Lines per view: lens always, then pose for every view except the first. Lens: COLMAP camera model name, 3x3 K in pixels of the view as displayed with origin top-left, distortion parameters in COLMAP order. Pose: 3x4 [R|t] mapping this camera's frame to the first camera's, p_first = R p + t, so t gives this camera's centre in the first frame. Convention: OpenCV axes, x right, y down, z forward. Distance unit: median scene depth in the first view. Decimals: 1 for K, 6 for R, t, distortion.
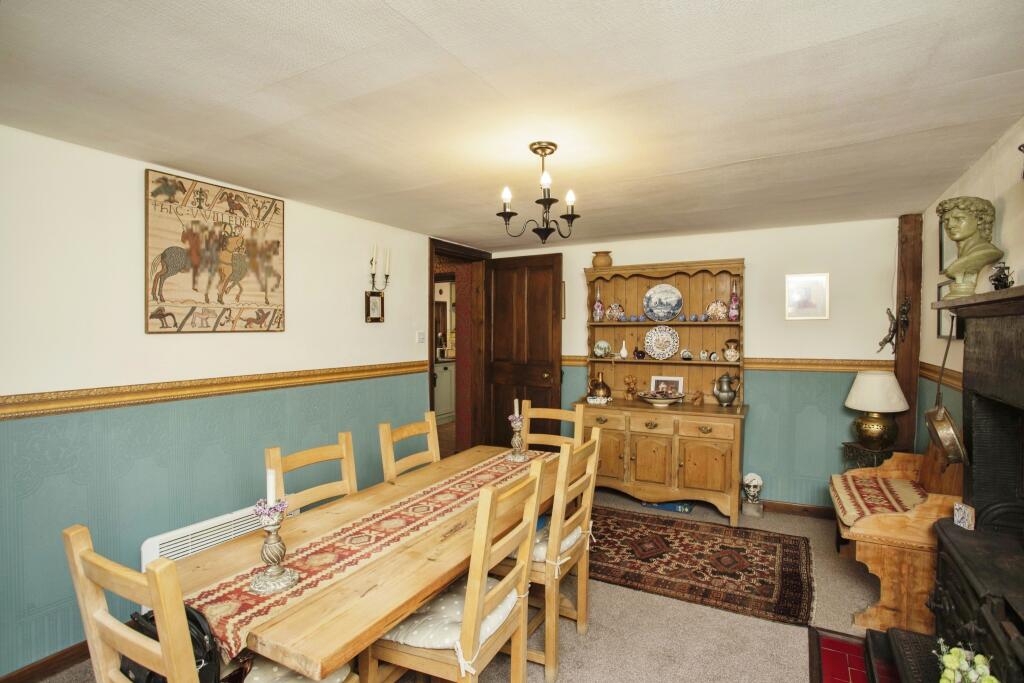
lens RADIAL K [[528.4, 0, 512.0], [0, 528.4, 341.5], [0, 0, 1]] dist [-0.076367, 0.034239]
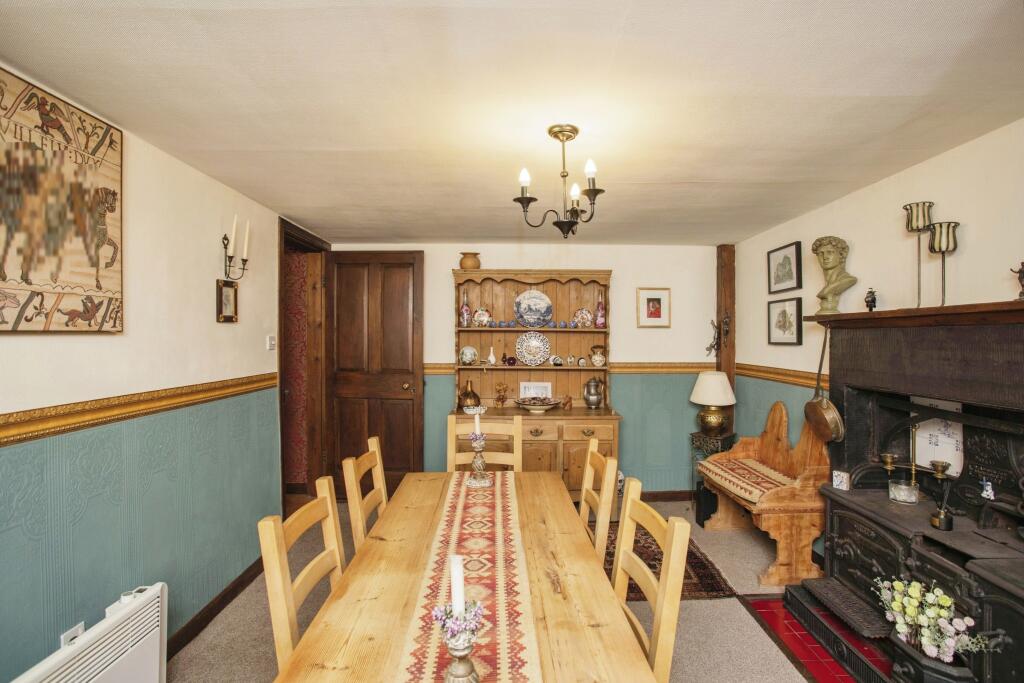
lens RADIAL K [[528.4, 0, 512.0], [0, 528.4, 341.5], [0, 0, 1]] dist [-0.076367, 0.034239]
pose [[0.854767, 0.003721, 0.518999, -0.364571], [0.002456, 0.999934, -0.011214, -0.000511], [-0.519006, 0.010859, 0.854702, 0.215513]]
